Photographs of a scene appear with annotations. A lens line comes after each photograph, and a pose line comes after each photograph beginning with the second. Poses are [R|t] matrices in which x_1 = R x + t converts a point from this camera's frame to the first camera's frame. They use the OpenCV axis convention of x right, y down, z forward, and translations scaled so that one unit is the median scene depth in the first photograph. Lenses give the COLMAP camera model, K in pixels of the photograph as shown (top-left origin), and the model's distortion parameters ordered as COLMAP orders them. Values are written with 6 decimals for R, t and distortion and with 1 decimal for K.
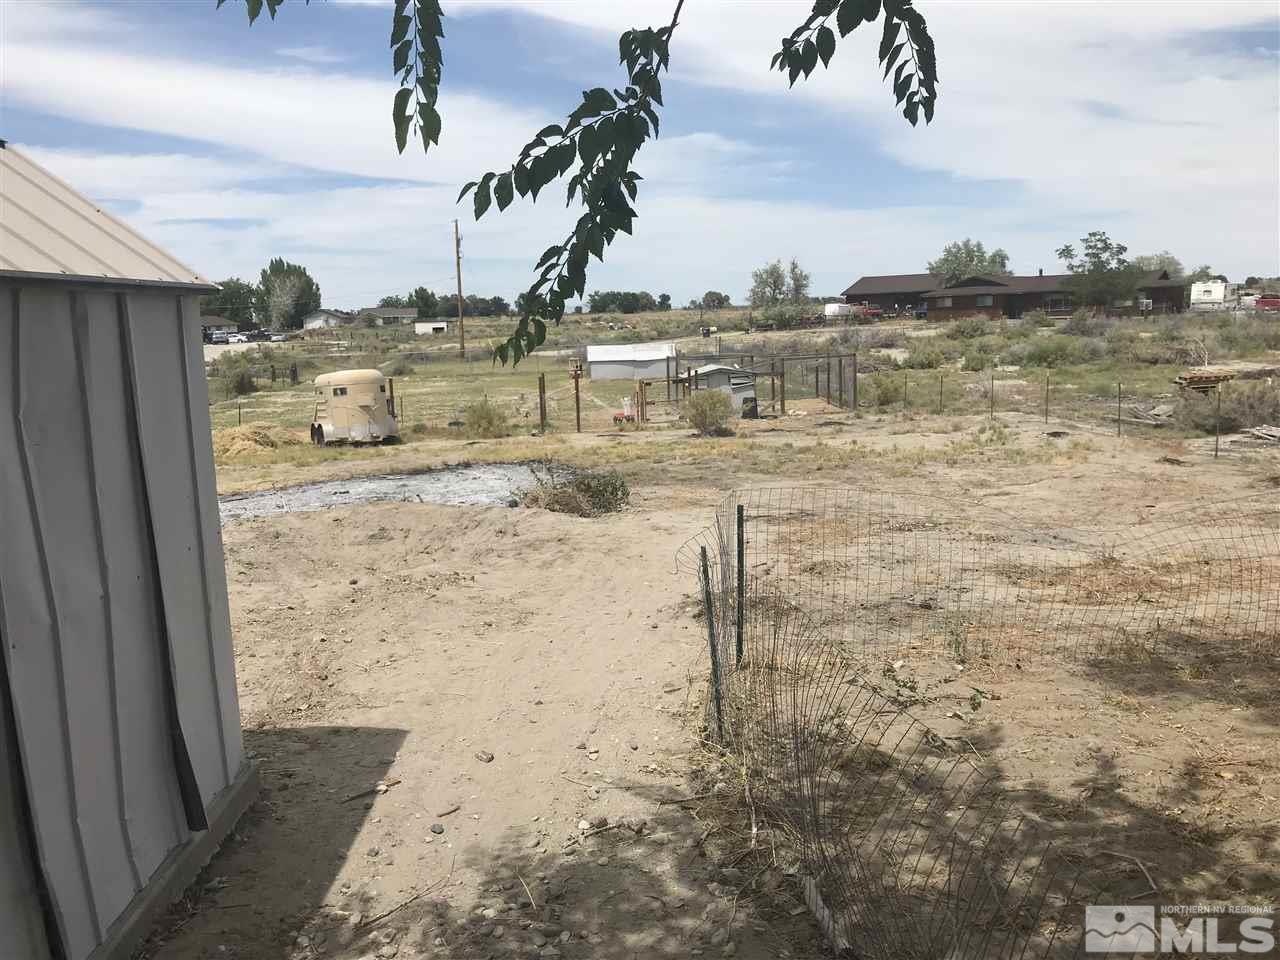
lens RADIAL K [[1074.4, 0, 640.0], [0, 1074.4, 480.0], [0, 0, 1]] dist [0.058068, -0.229091]
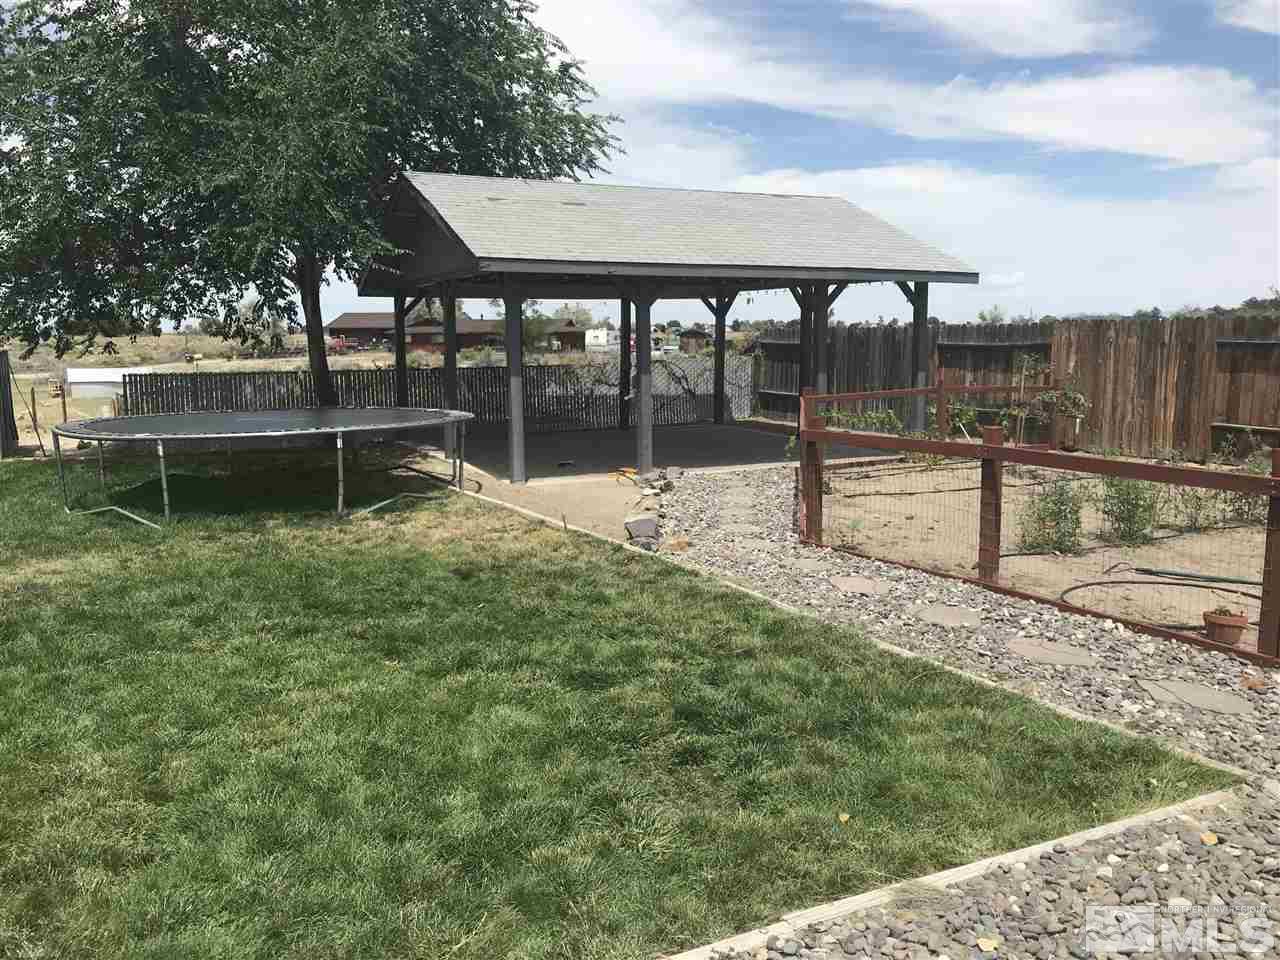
lens RADIAL K [[1074.4, 0, 640.0], [0, 1074.4, 480.0], [0, 0, 1]] dist [0.058068, -0.229091]
pose [[0.901654, -0.023637, 0.431812, 0.002999], [0.036244, 0.999123, -0.020988, 0.026815], [-0.430937, 0.034574, 0.901719, -0.189762]]
